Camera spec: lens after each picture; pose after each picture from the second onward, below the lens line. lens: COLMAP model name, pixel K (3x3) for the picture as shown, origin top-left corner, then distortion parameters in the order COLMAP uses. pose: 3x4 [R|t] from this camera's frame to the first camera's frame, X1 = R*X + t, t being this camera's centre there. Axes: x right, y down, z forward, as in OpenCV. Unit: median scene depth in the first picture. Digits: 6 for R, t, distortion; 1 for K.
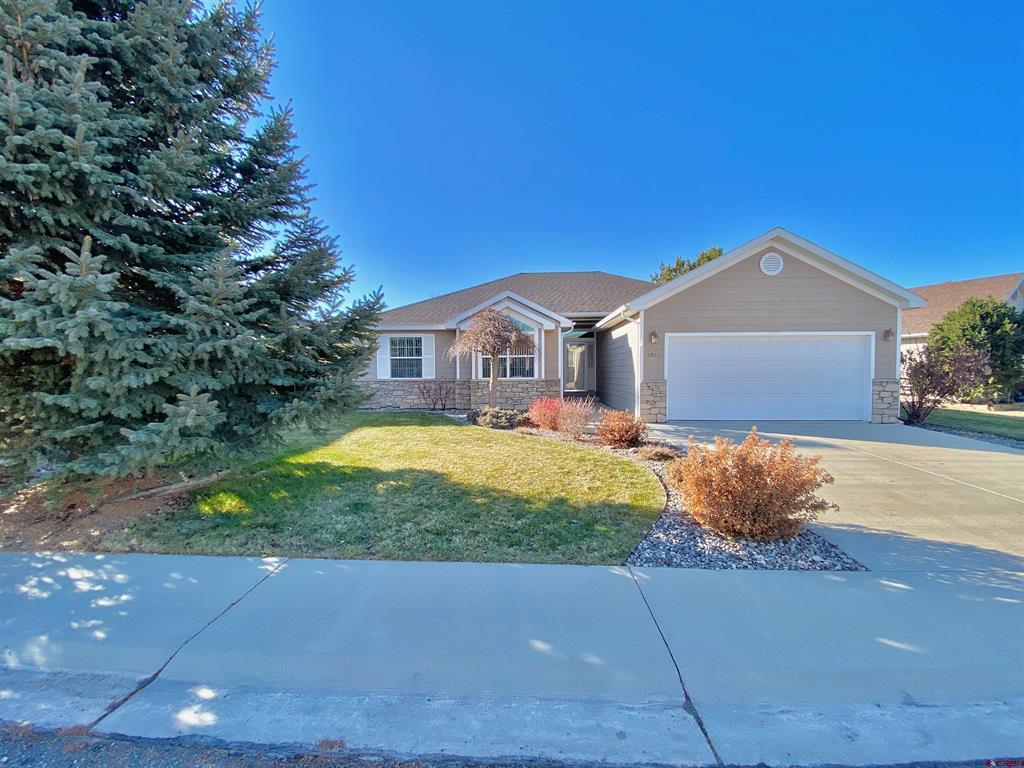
lens RADIAL K [[447.9, 0, 512.0], [0, 447.9, 384.0], [0, 0, 1]] dist [-0.000465, -0.015789]
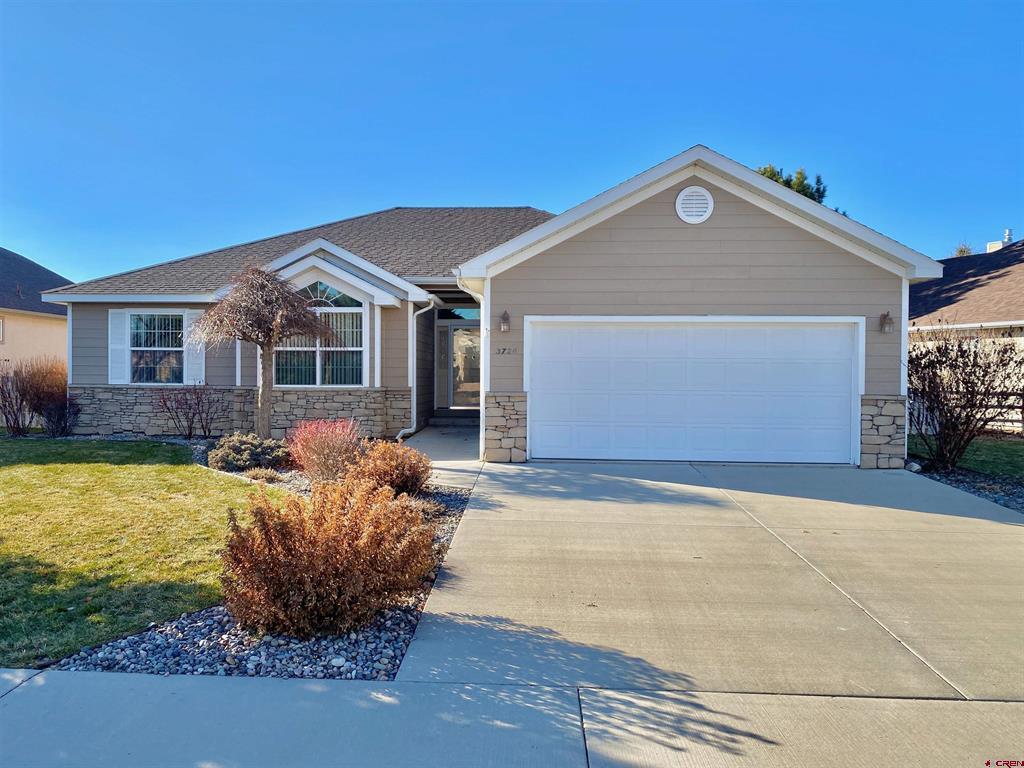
lens RADIAL K [[789.6, 0, 512.0], [0, 789.6, 384.0], [0, 0, 1]] dist [0.007815, -0.001225]
pose [[0.999813, 0.012154, 0.015030, 0.314297], [-0.011962, 0.999846, -0.012813, -0.006823], [-0.015184, 0.012631, 0.999805, -0.073717]]
